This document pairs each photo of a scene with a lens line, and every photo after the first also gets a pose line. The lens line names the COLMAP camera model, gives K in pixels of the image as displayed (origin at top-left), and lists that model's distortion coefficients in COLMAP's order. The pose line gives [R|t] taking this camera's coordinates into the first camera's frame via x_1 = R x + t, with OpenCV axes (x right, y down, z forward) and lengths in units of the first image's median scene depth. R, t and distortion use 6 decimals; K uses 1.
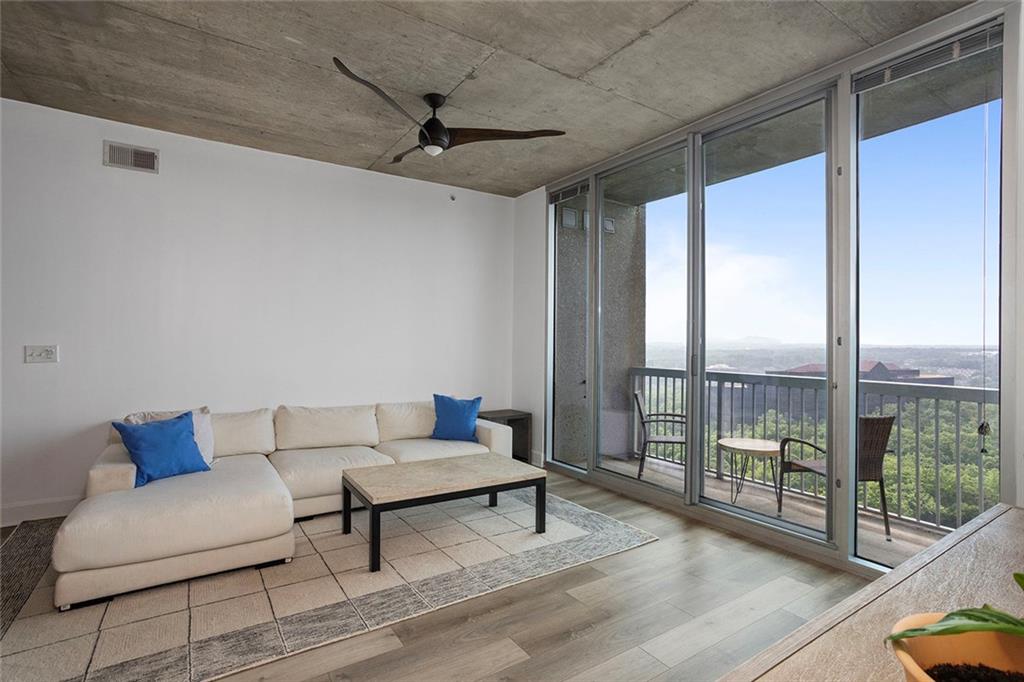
lens RADIAL K [[495.8, 0, 508.8], [0, 495.8, 344.8], [0, 0, 1]] dist [-0.060491, 0.040671]
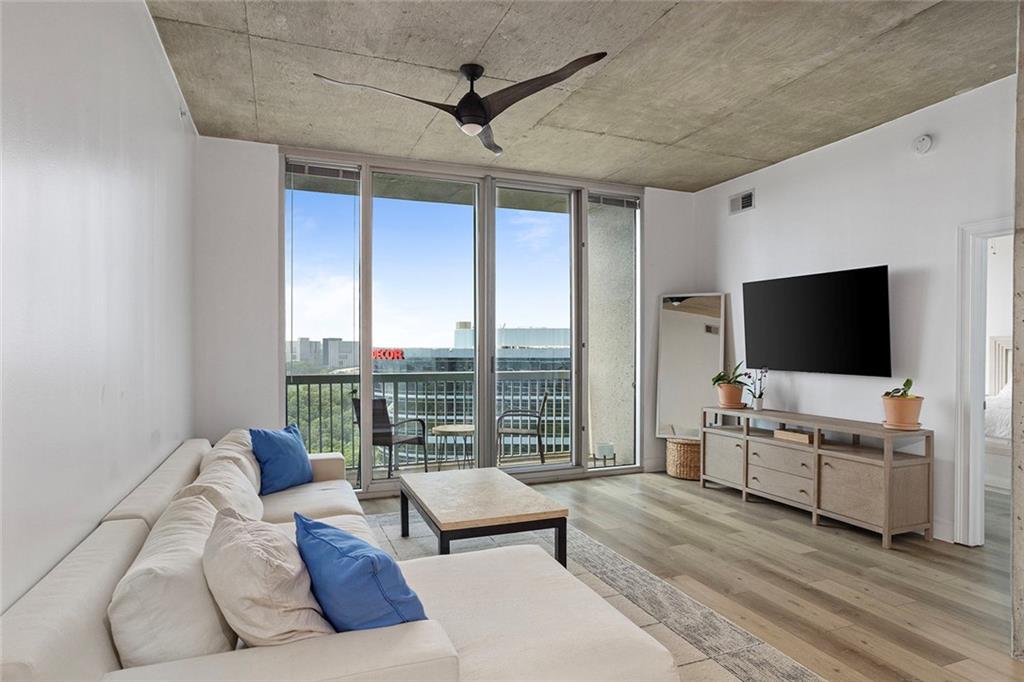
lens RADIAL K [[580.9, 0, 508.5], [0, 580.9, 355.1], [0, 0, 1]] dist [-0.023313, 0.000937]
pose [[0.200762, -0.021576, 0.979402, -1.162821], [0.009486, 0.999753, 0.020080, -0.012144], [-0.979594, 0.005259, 0.200917, 0.725325]]
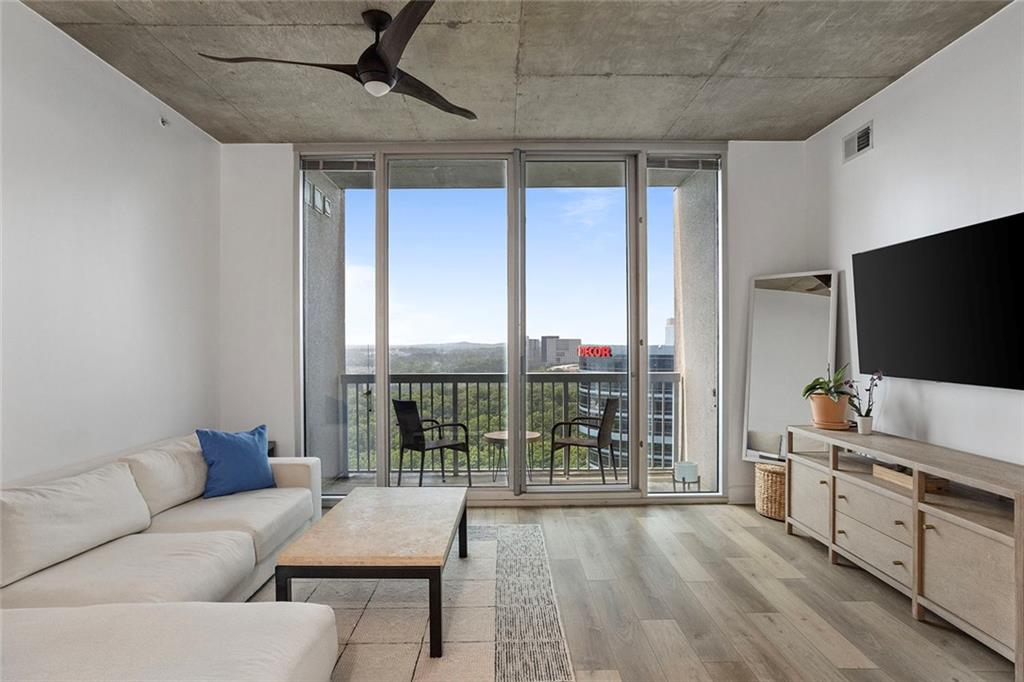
lens RADIAL K [[576.6, 0, 505.0], [0, 576.6, 349.4], [0, 0, 1]] dist [-0.032362, 0.022349]
pose [[0.544659, -0.017104, 0.838483, -0.780374], [0.015240, 0.999829, 0.010496, -0.006928], [-0.838519, 0.007062, 0.544827, 0.364965]]
